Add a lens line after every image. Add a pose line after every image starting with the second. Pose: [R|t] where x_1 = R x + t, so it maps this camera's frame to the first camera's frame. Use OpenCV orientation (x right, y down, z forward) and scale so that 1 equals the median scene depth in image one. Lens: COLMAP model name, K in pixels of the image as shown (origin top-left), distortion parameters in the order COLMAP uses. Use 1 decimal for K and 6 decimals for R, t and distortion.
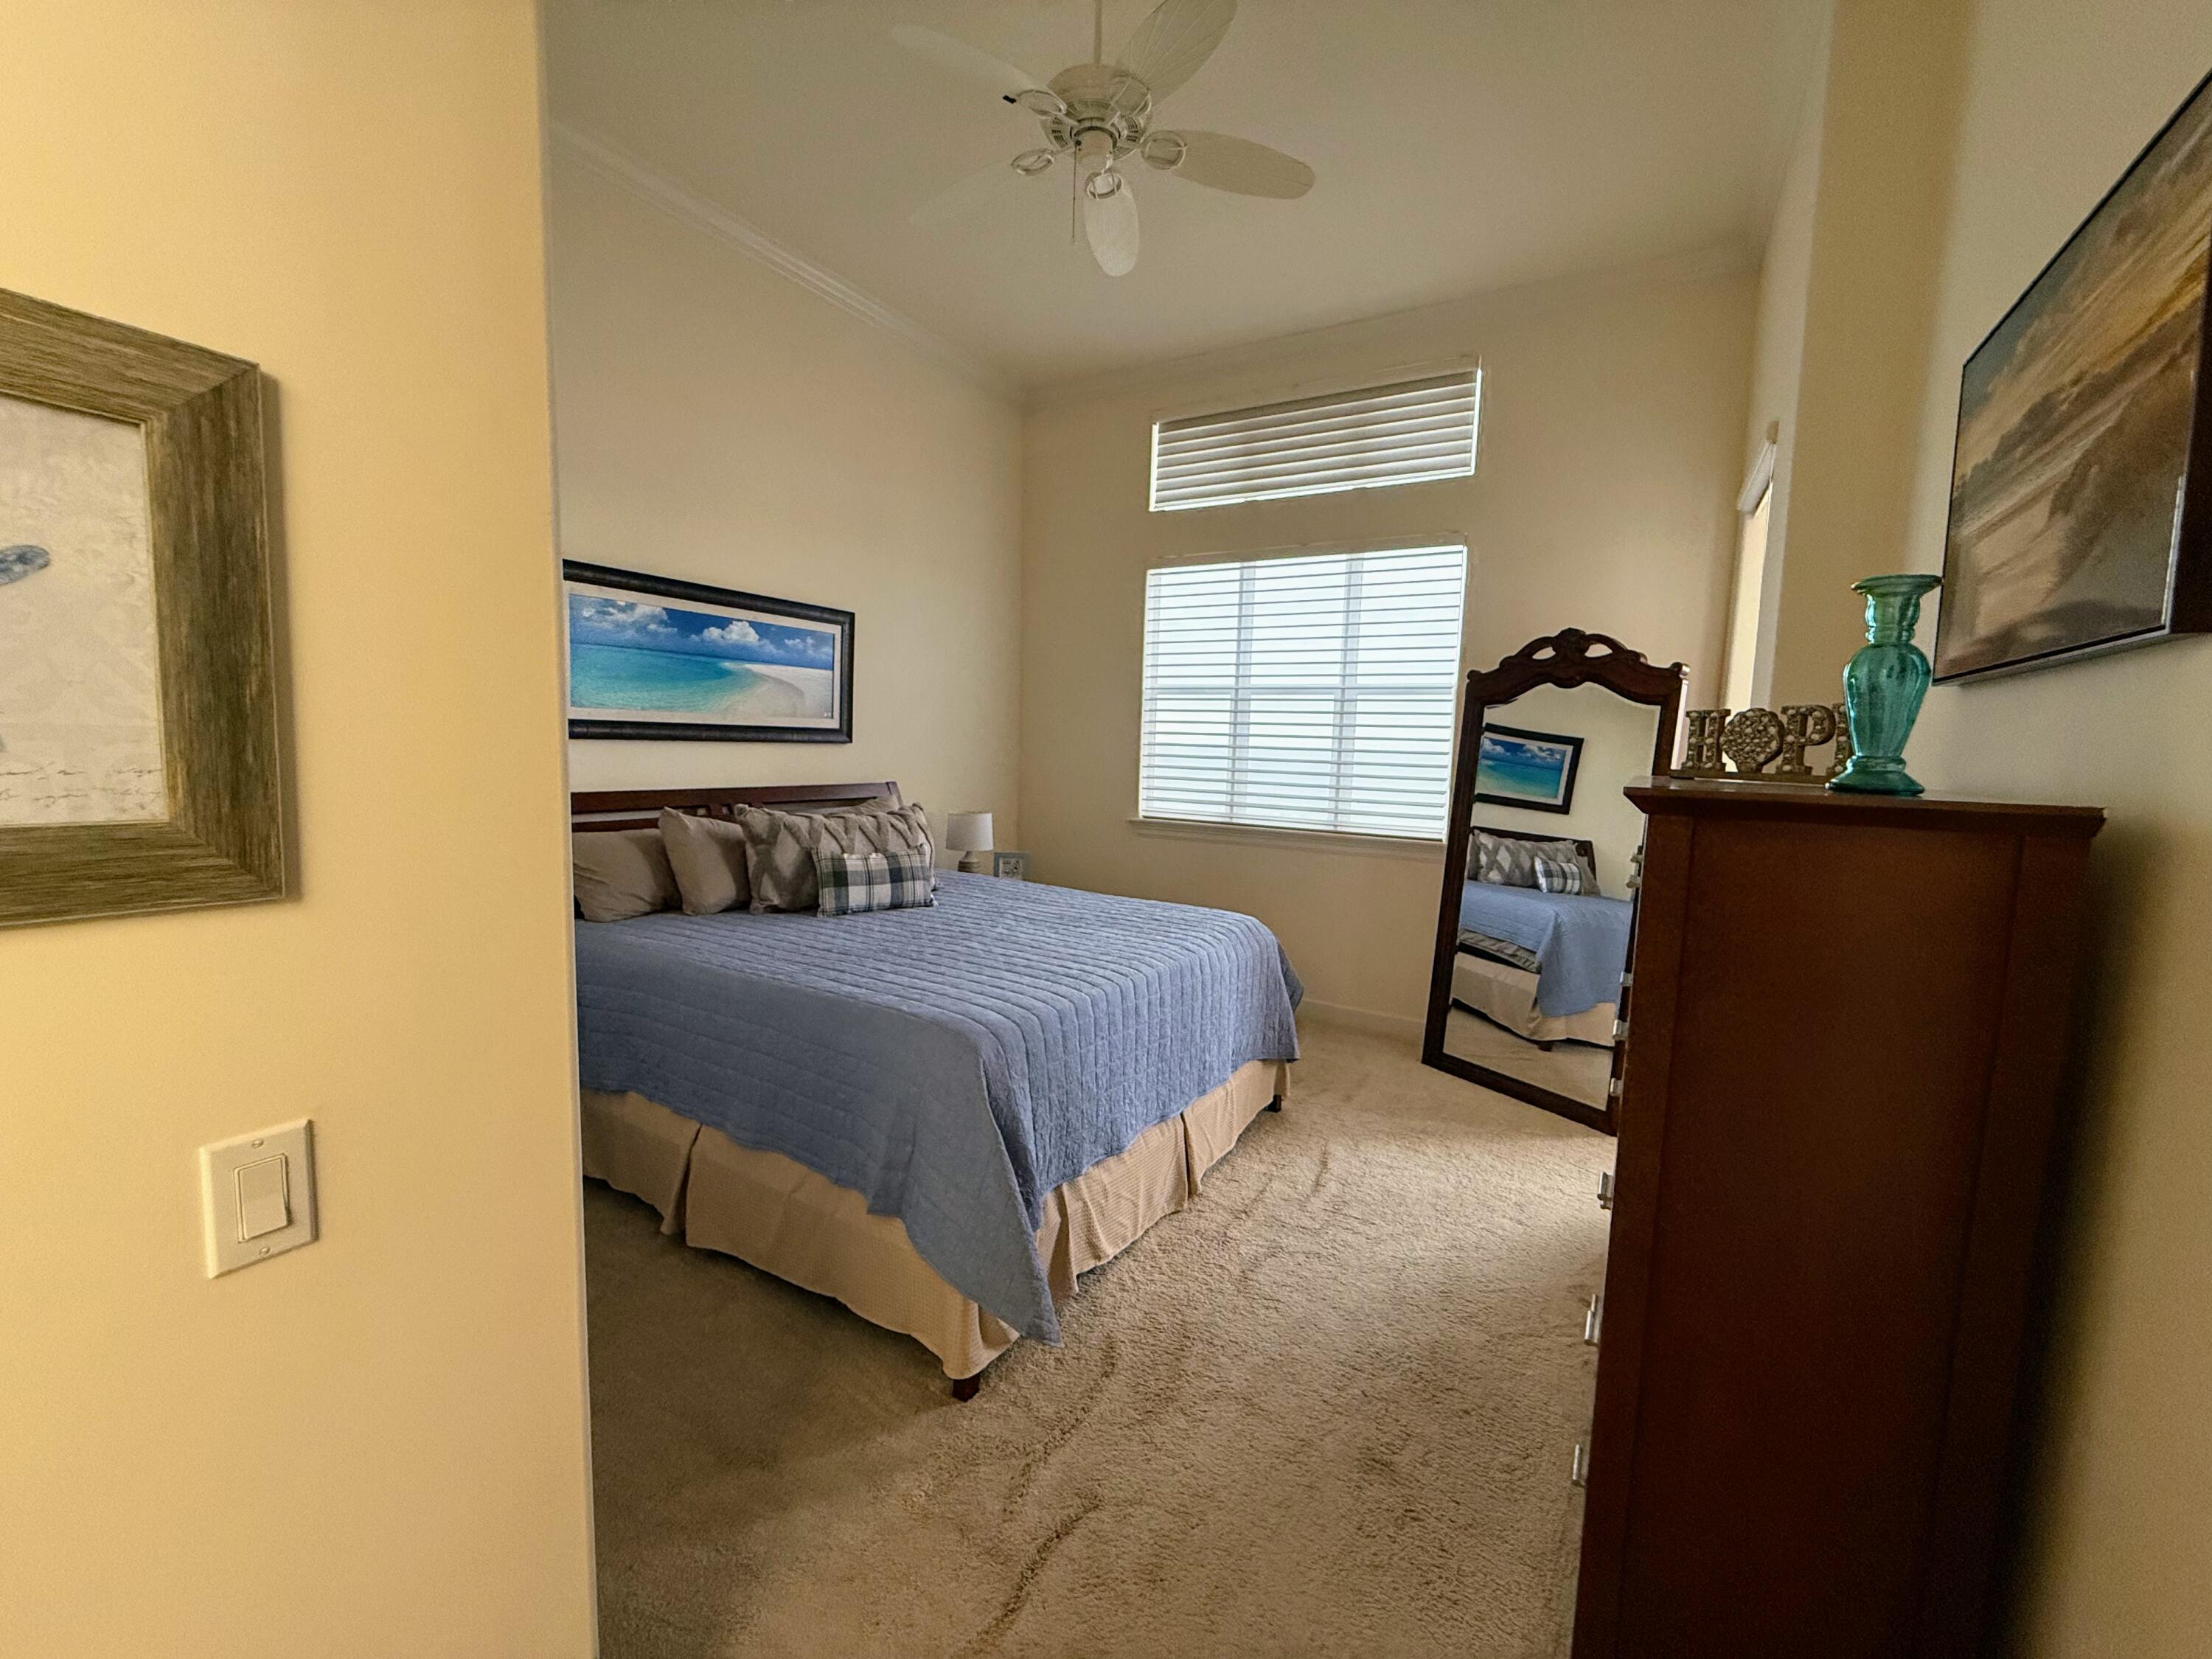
lens RADIAL K [[887.4, 0, 1100.7], [0, 887.4, 831.3], [0, 0, 1]] dist [0.000284, 0.000100]
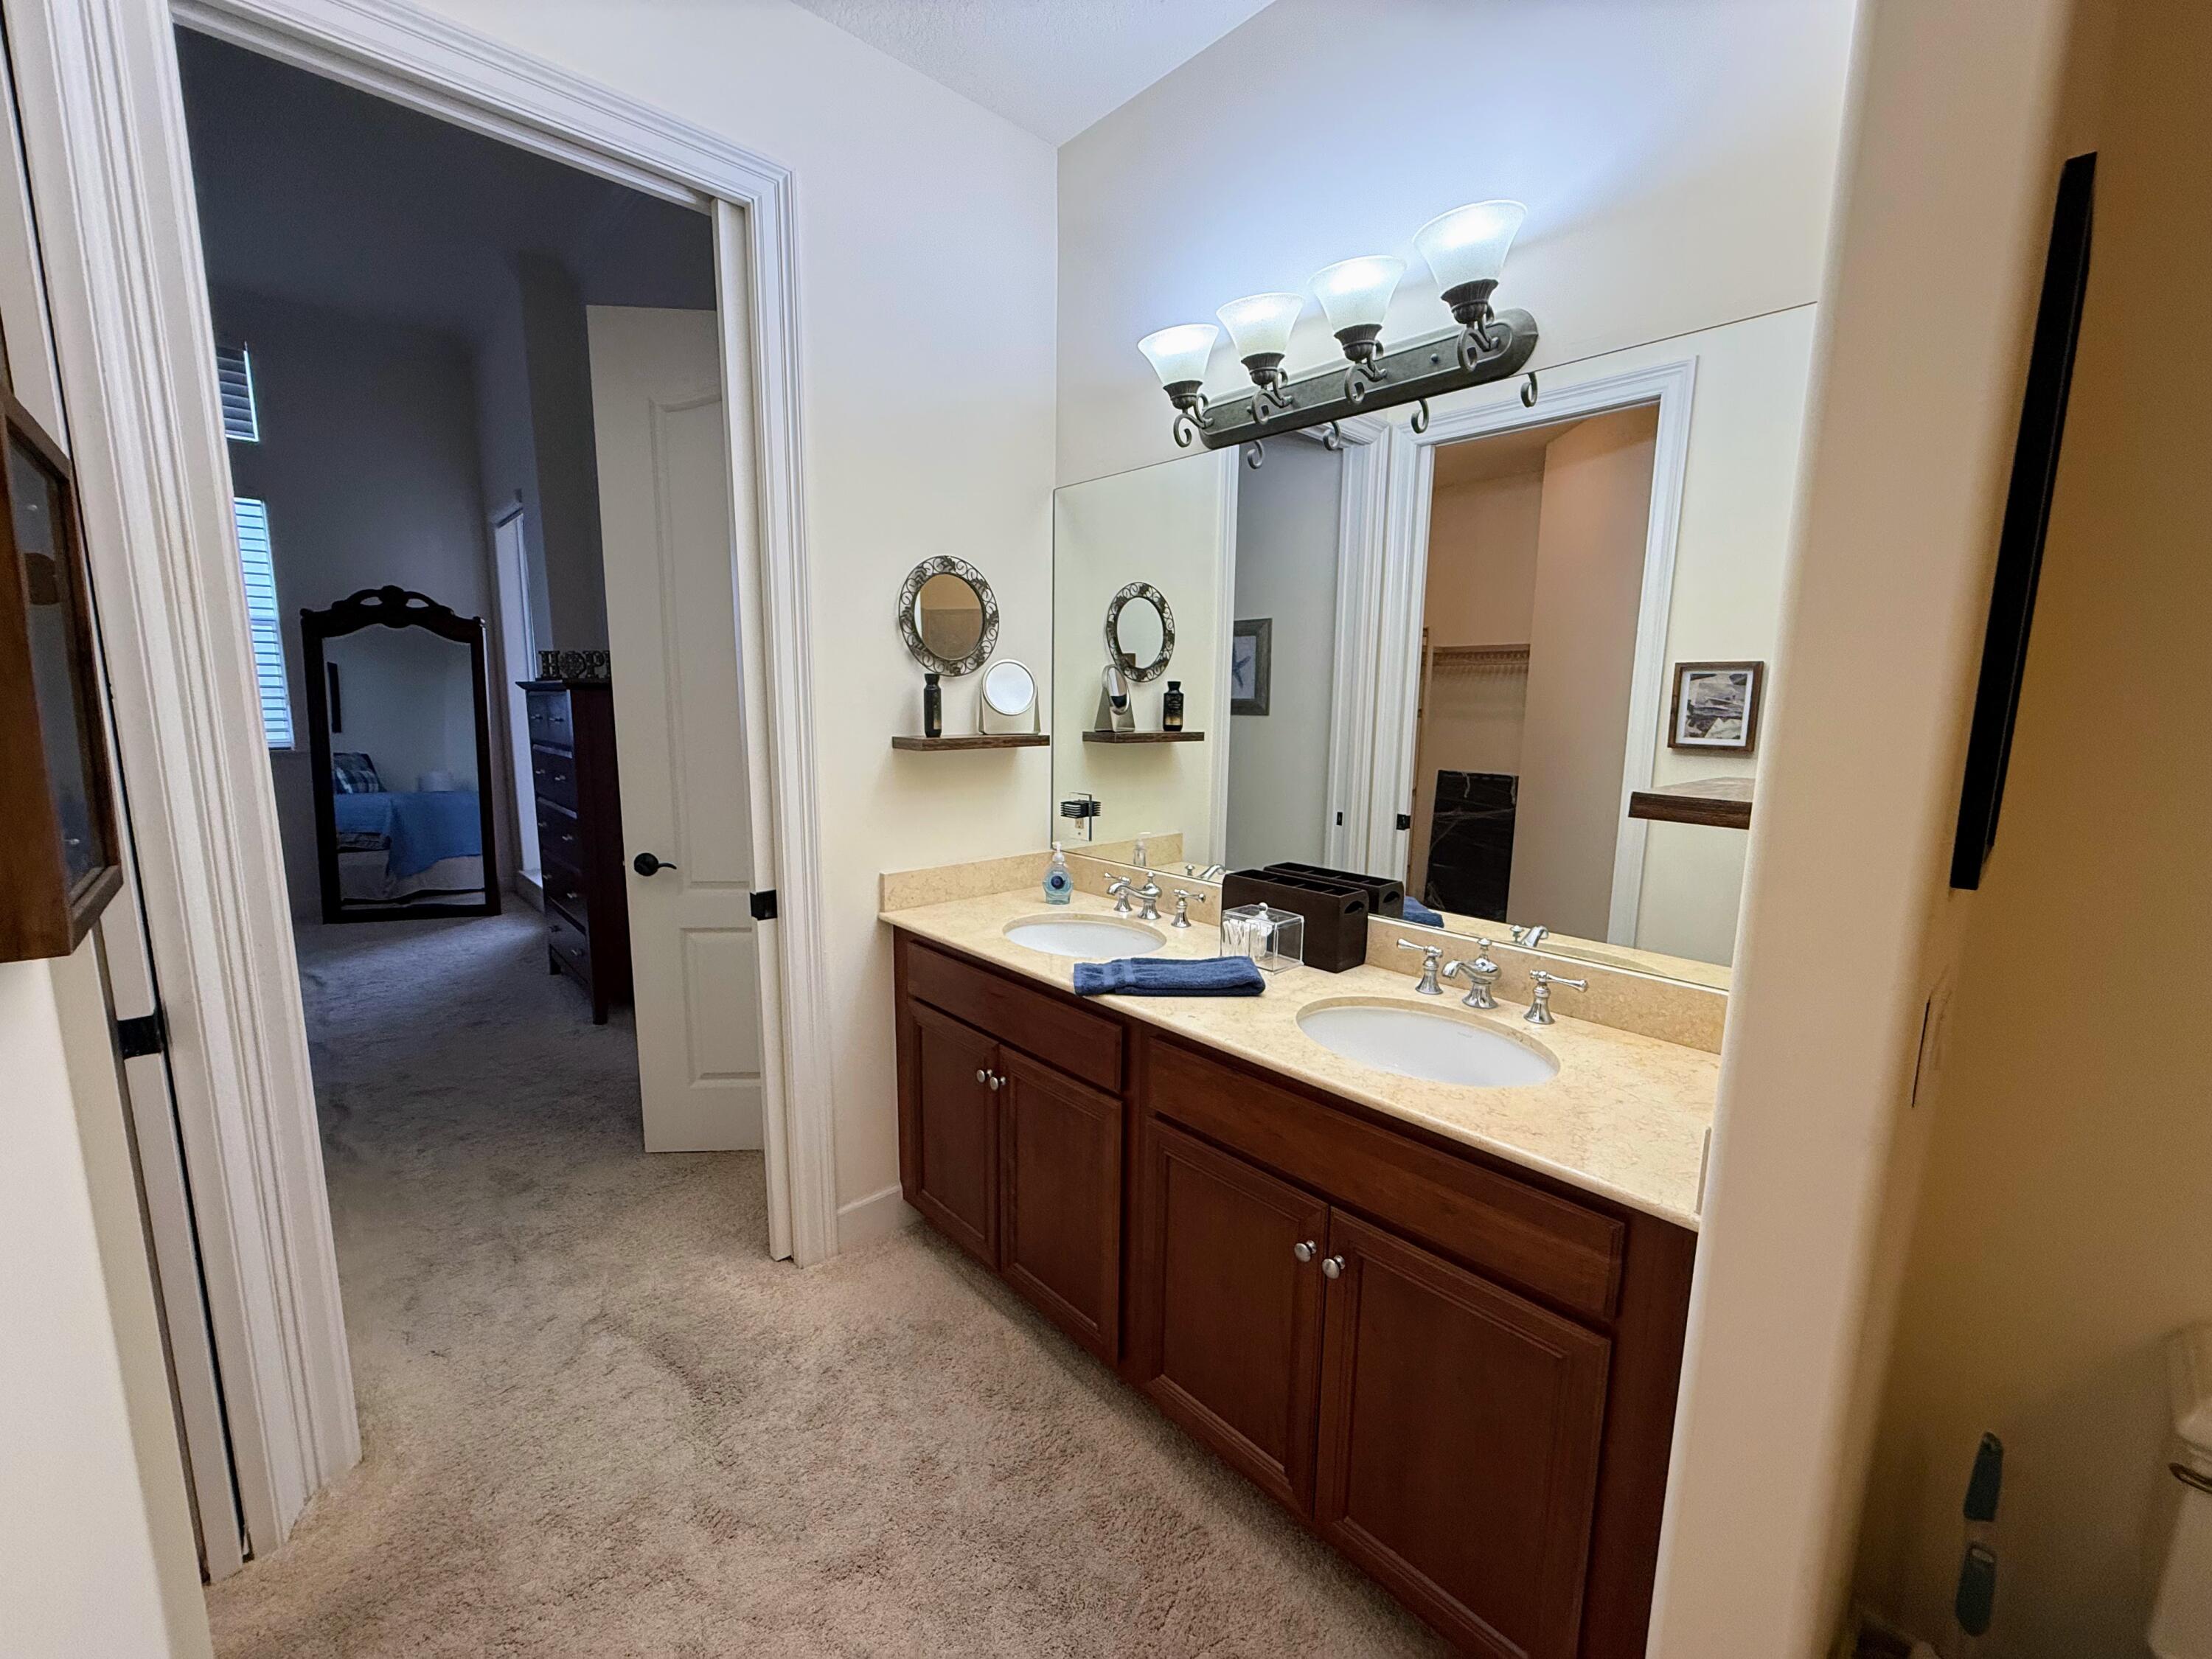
lens RADIAL K [[887.4, 0, 1100.7], [0, 887.4, 831.3], [0, 0, 1]] dist [0.000284, 0.000100]
pose [[0.285801, -0.174423, 0.942282, -0.542840], [0.096771, 0.983522, 0.152705, 0.051410], [-0.953390, 0.047542, 0.297971, -0.480885]]
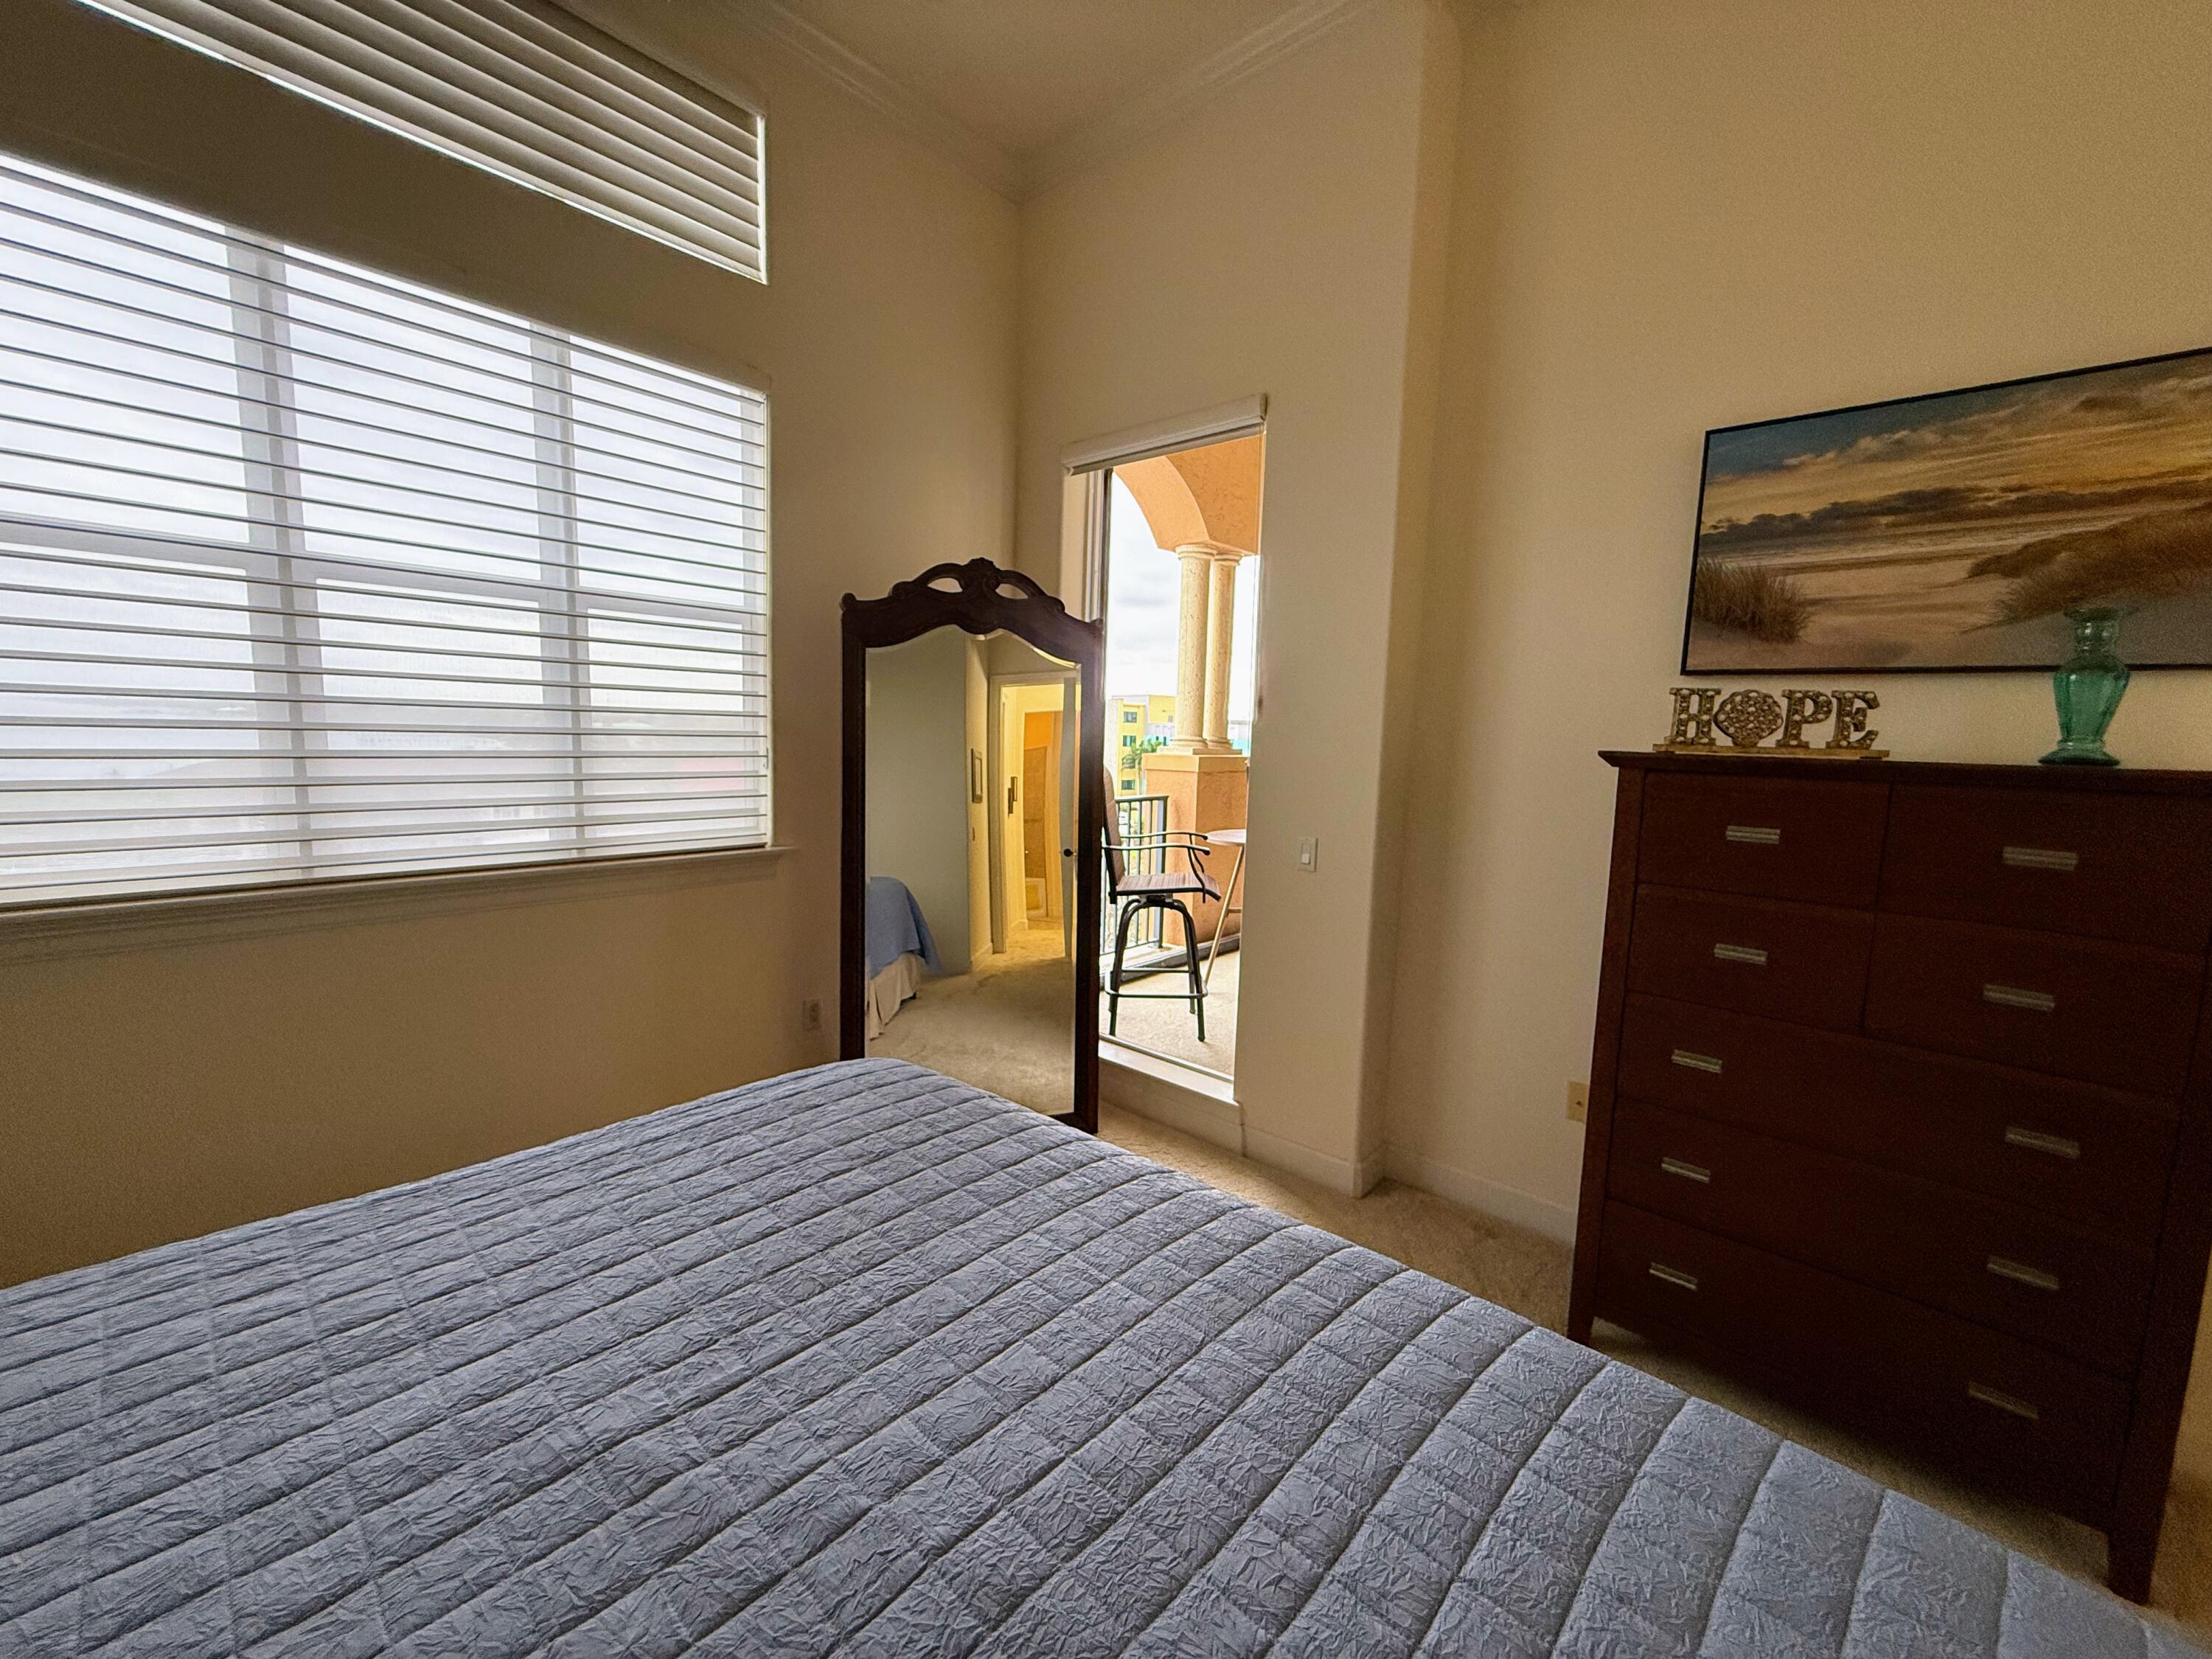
lens RADIAL K [[887.4, 0, 1100.7], [0, 887.4, 831.3], [0, 0, 1]] dist [0.000284, 0.000100]
pose [[0.195422, -0.136632, 0.971155, -0.248137], [0.076314, 0.989364, 0.123838, -0.074251], [-0.977746, 0.049912, 0.203771, 0.722339]]
